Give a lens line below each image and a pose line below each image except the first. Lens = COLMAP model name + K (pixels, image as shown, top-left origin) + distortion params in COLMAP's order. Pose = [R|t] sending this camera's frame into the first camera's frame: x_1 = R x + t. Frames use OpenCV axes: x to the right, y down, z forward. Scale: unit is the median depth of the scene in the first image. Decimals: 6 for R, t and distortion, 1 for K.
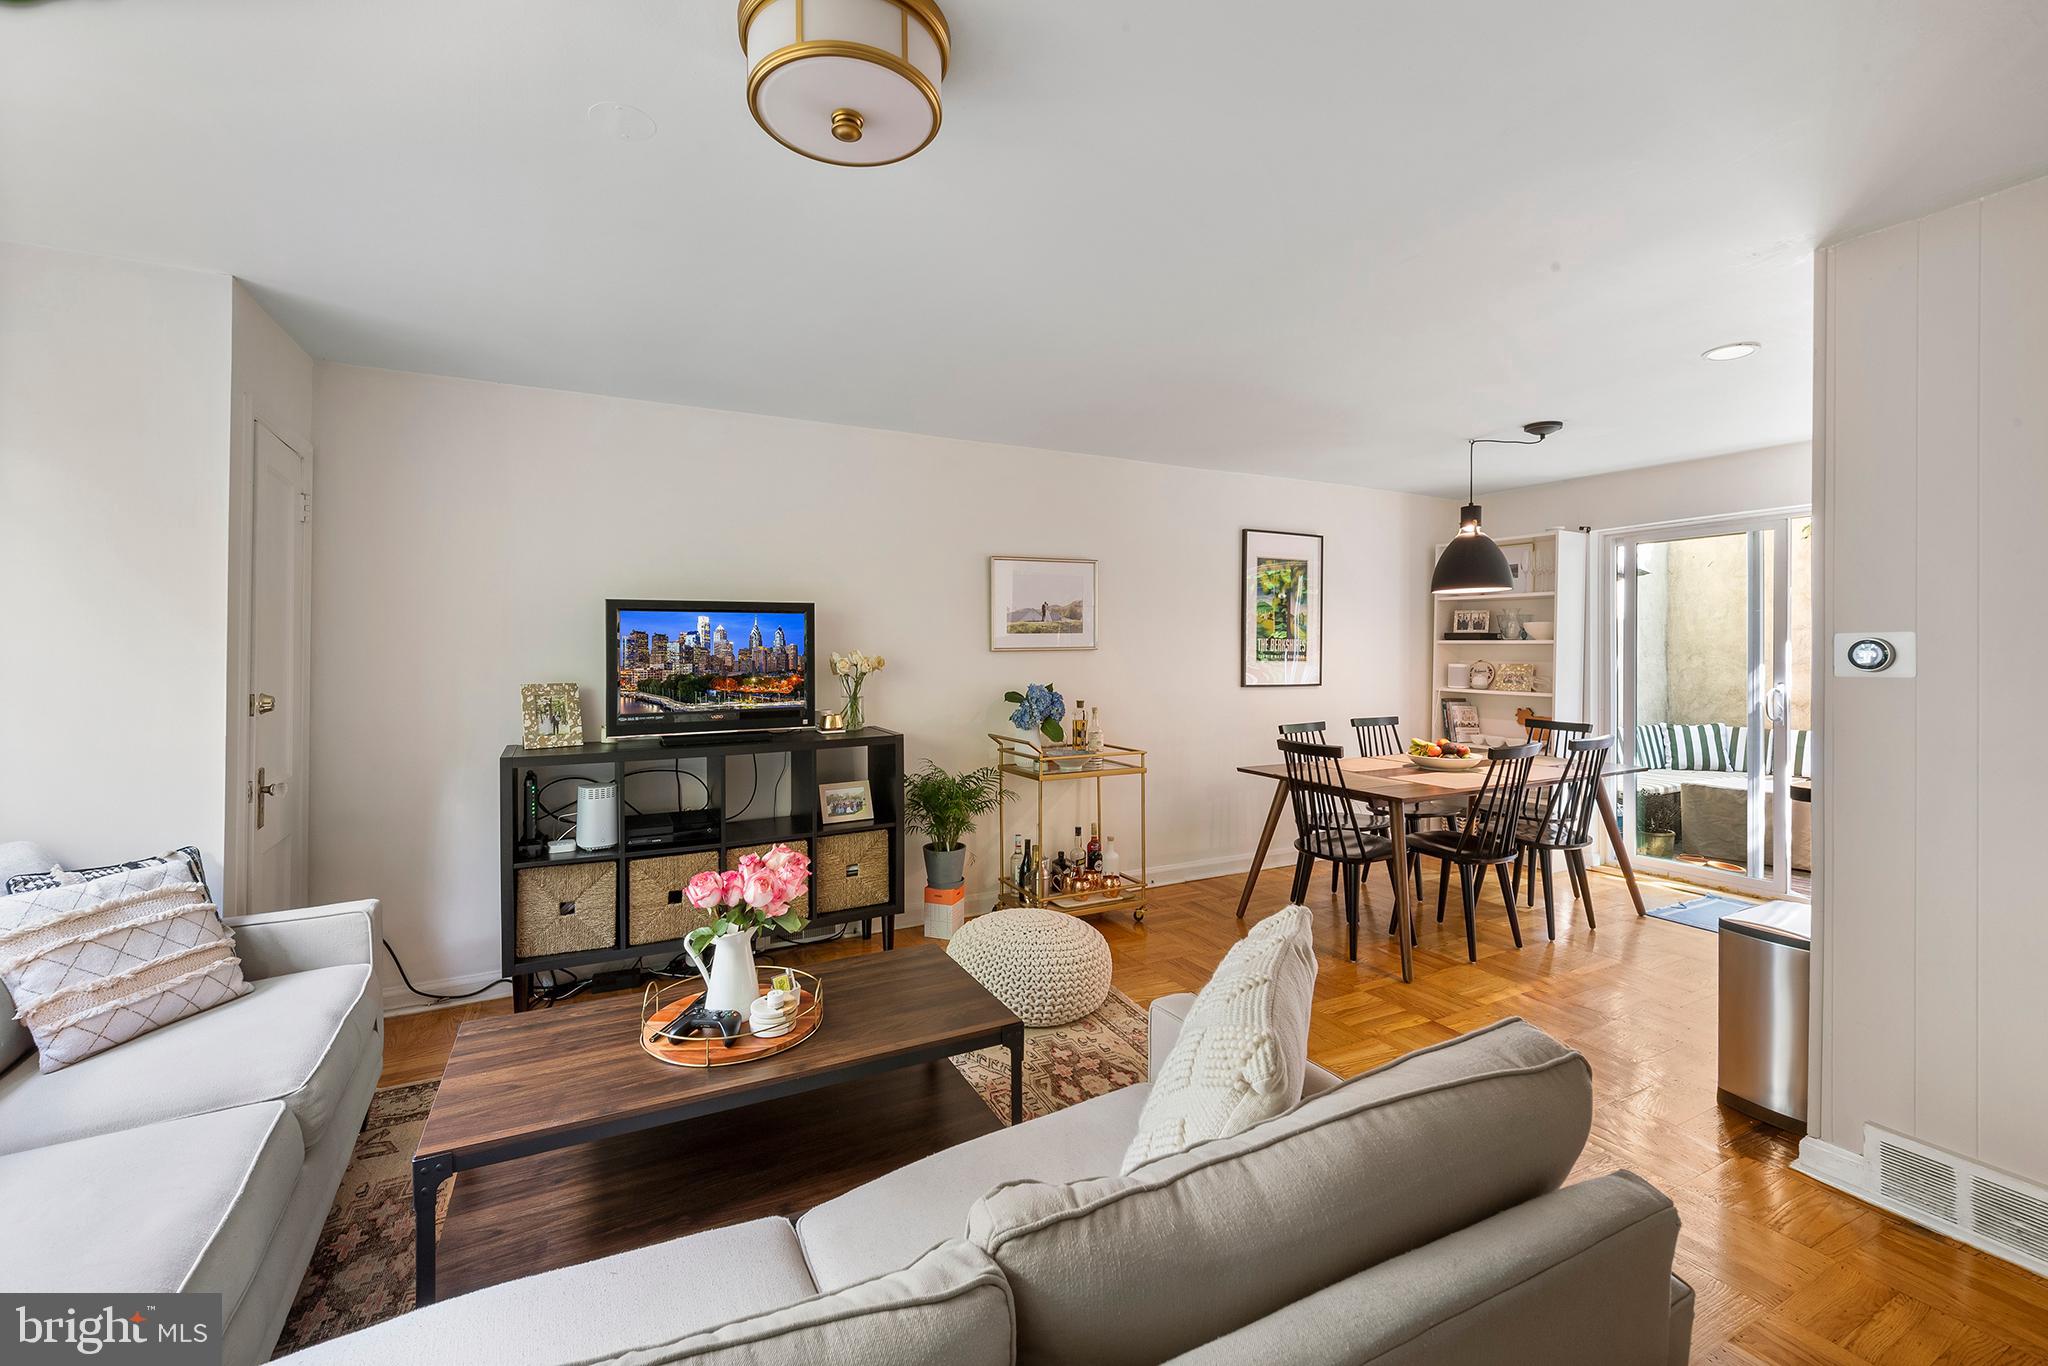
lens RADIAL K [[855.6, 0, 1024.0], [0, 855.6, 683.0], [0, 0, 1]] dist [0.000411, -0.000230]
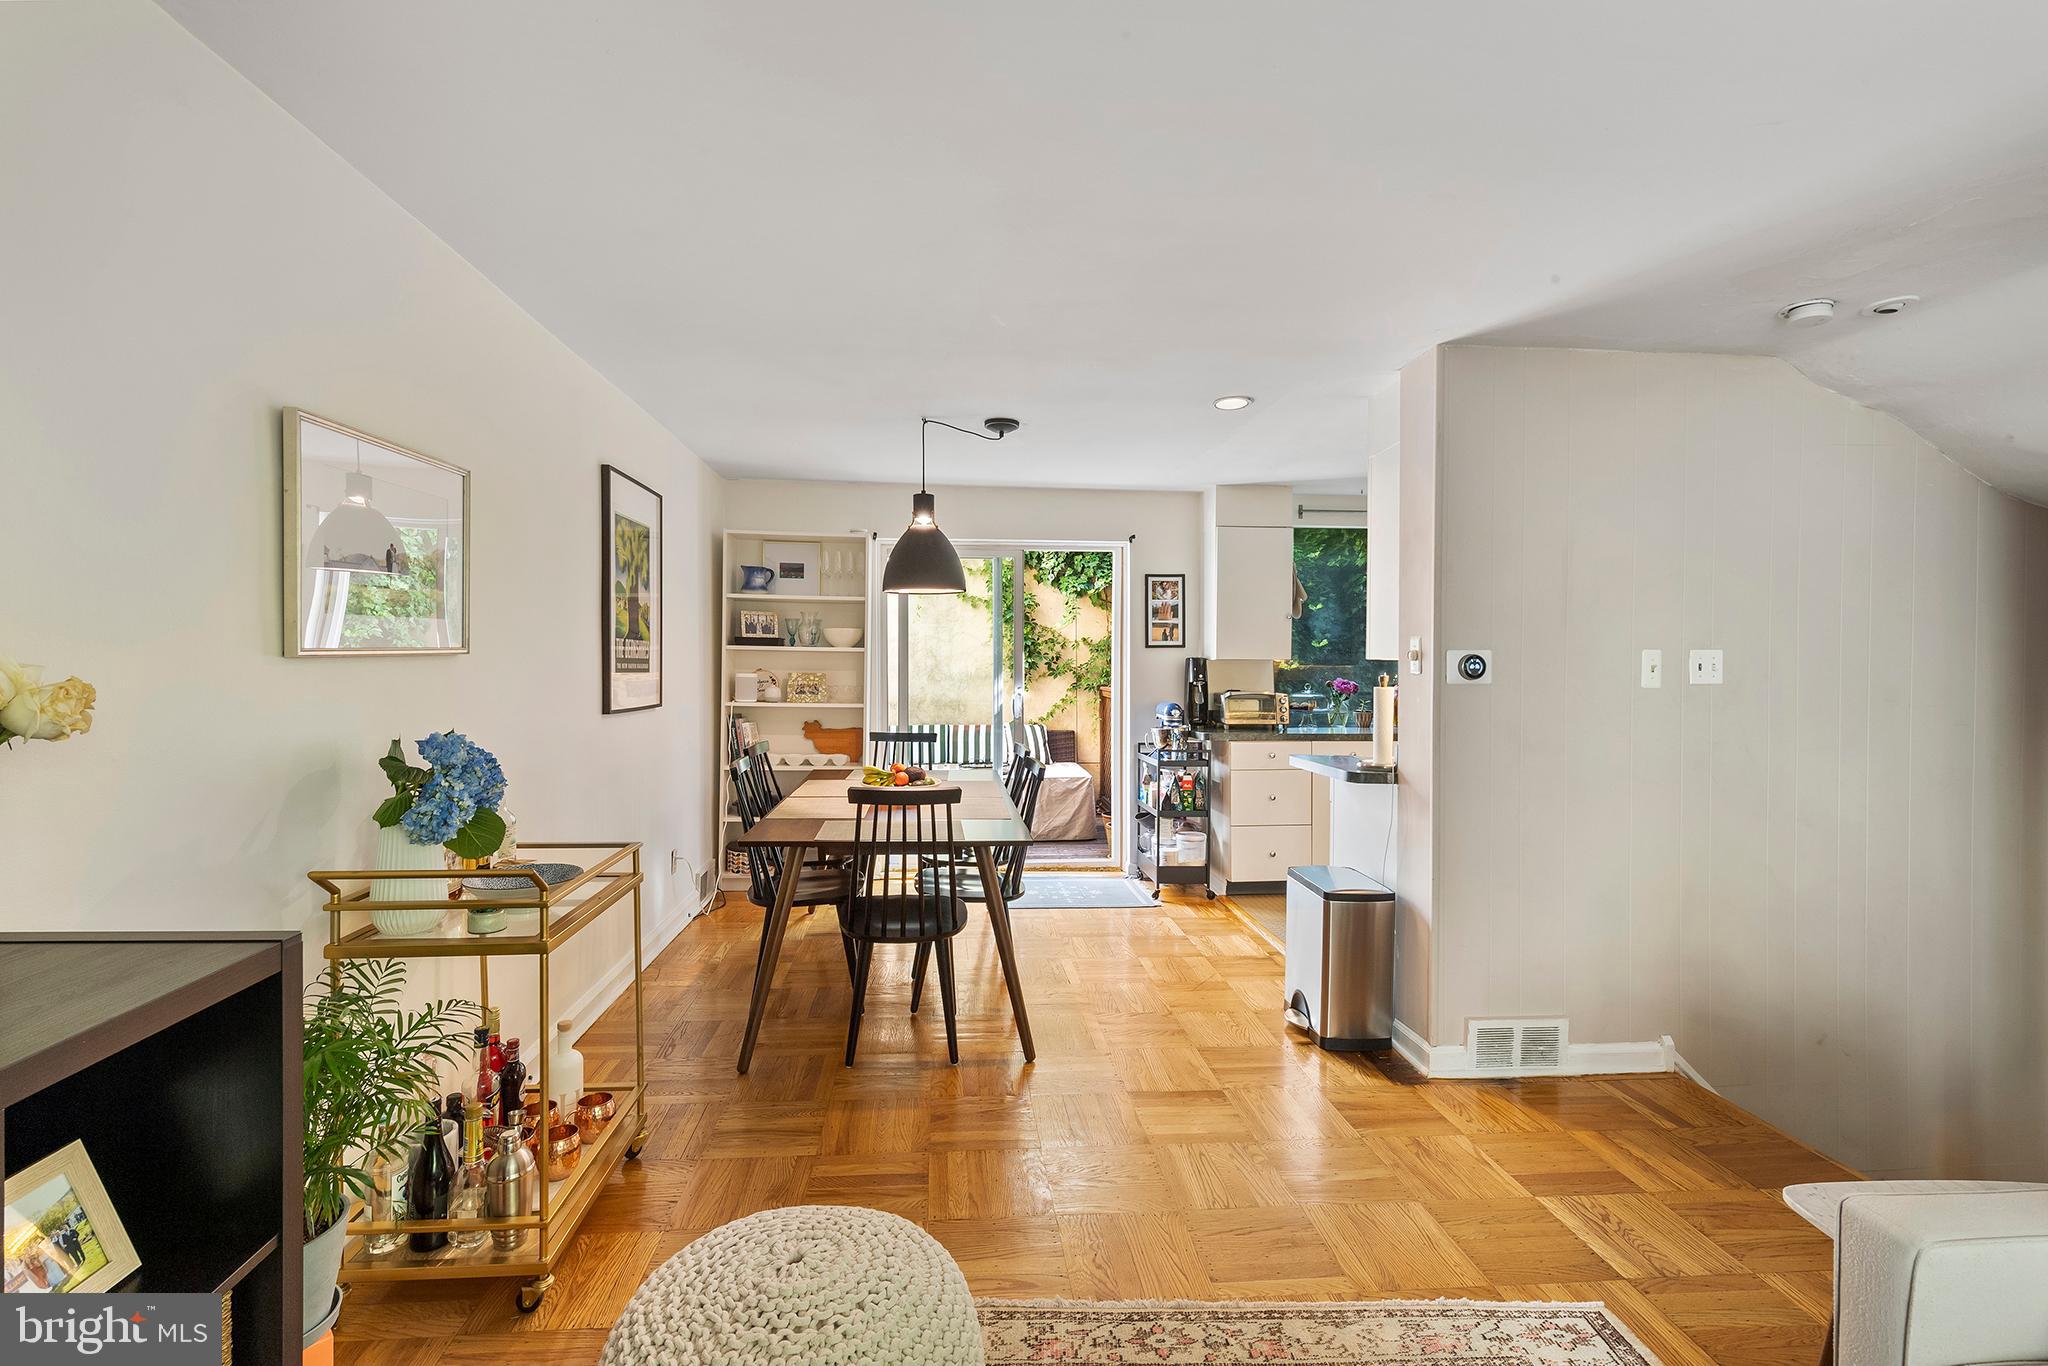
lens RADIAL K [[895.3, 0, 1016.1], [0, 895.3, 674.2], [0, 0, 1]] dist [0.000762, 0.000019]
pose [[0.396252, -0.011808, 0.918066, -0.337407], [0.029134, 0.999575, 0.000282, -0.023175], [-0.917679, 0.026635, 0.396428, 0.658474]]
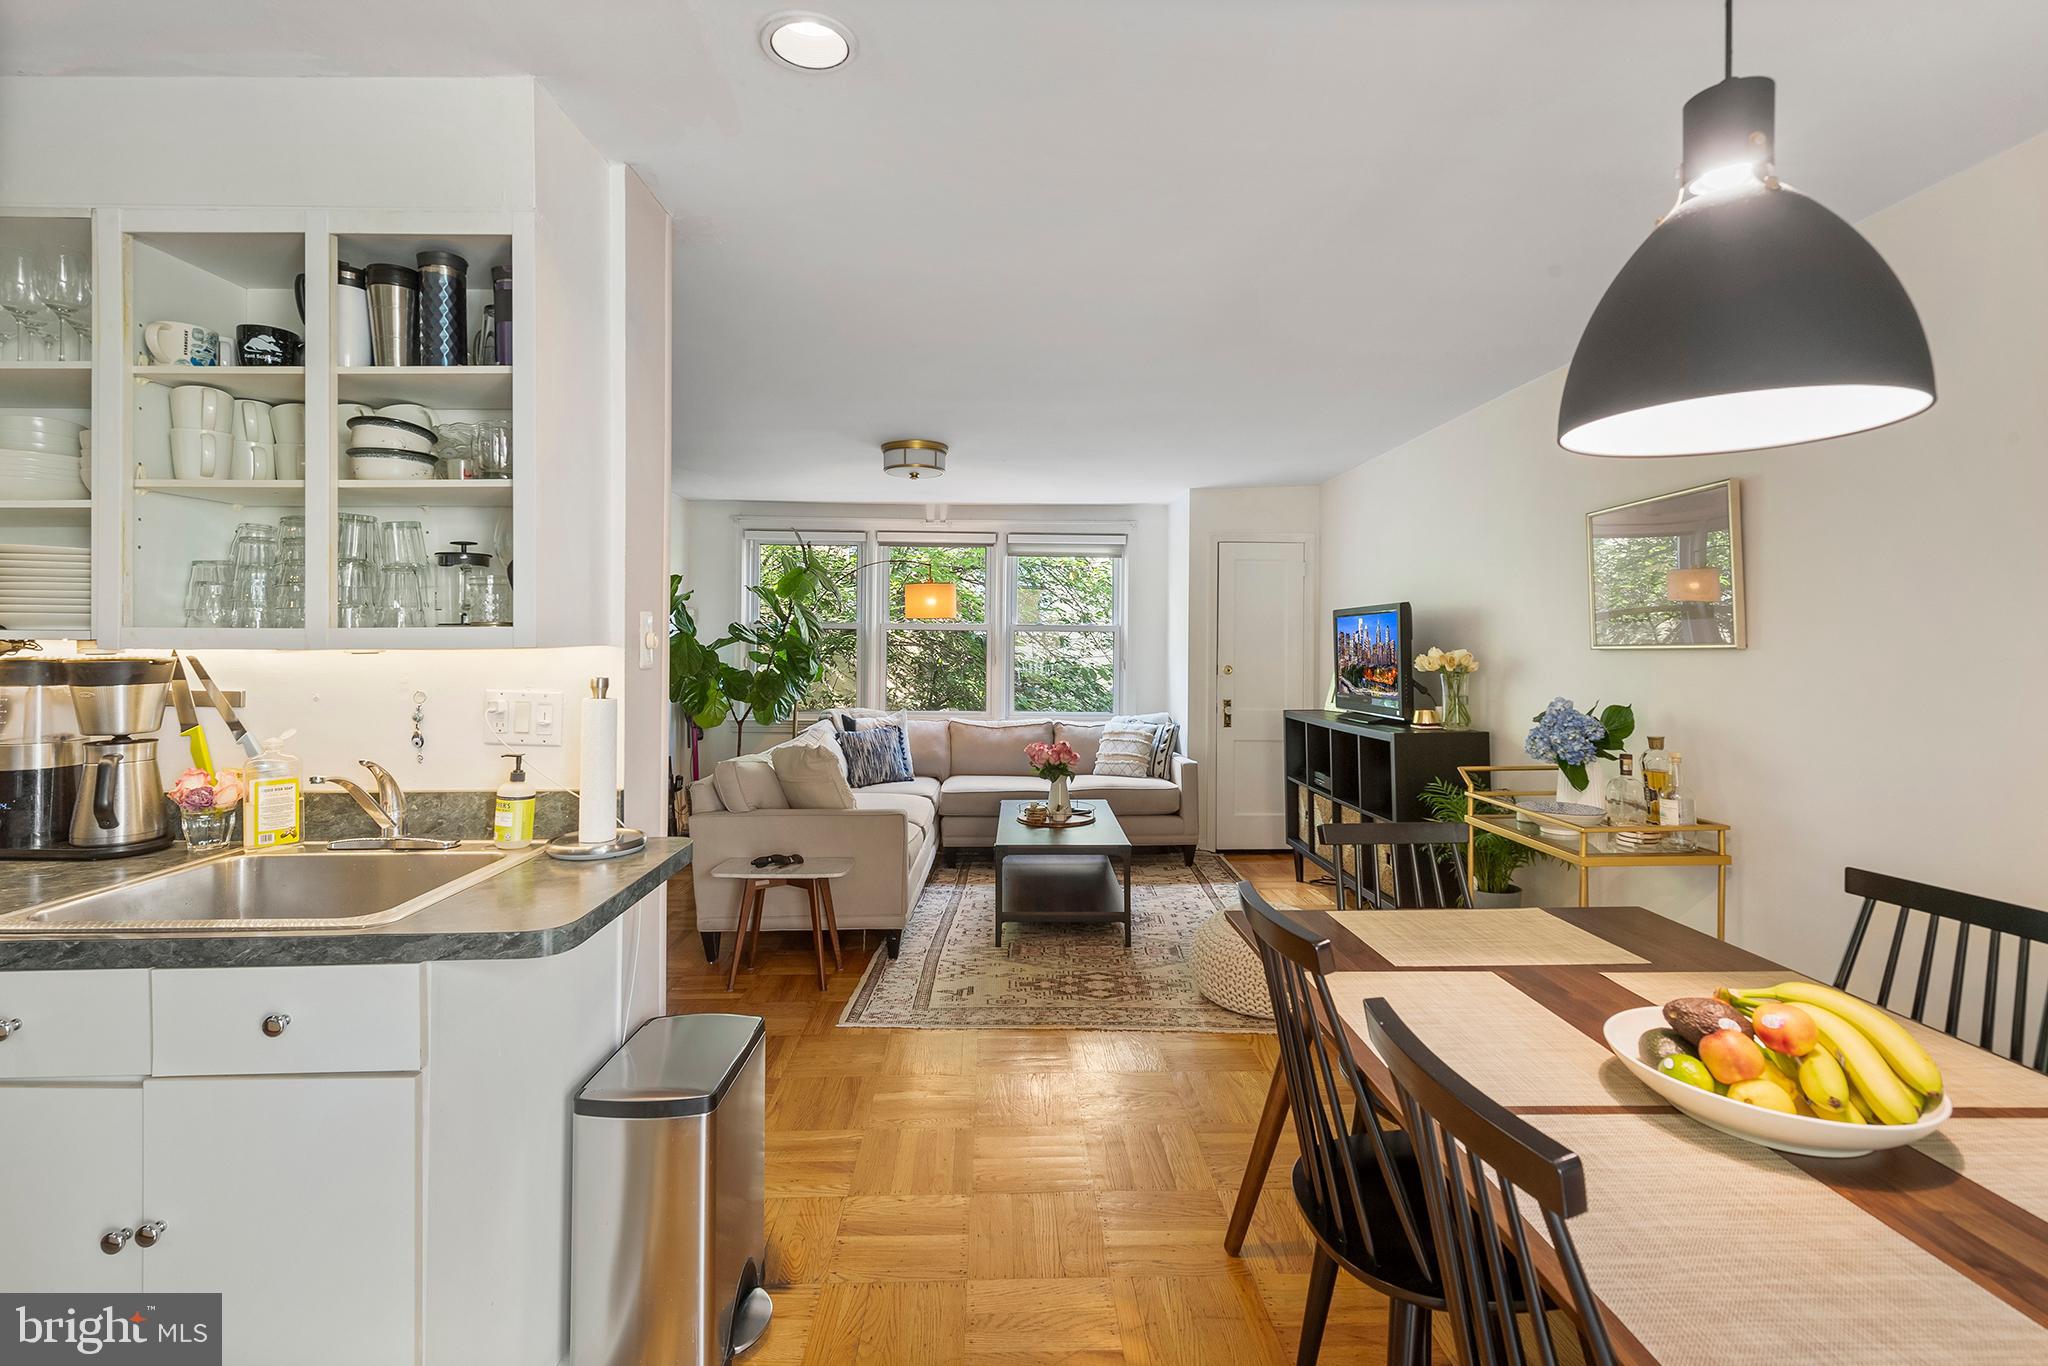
lens RADIAL K [[903.1, 0, 976.9], [0, 903.1, 633.2], [0, 0, 1]] dist [-0.001004, -0.000220]
pose [[-0.484202, -0.009709, -0.874902, 1.025620], [-0.034657, 0.999367, 0.008090, -0.046532], [0.874269, 0.034239, -0.484232, 1.113091]]
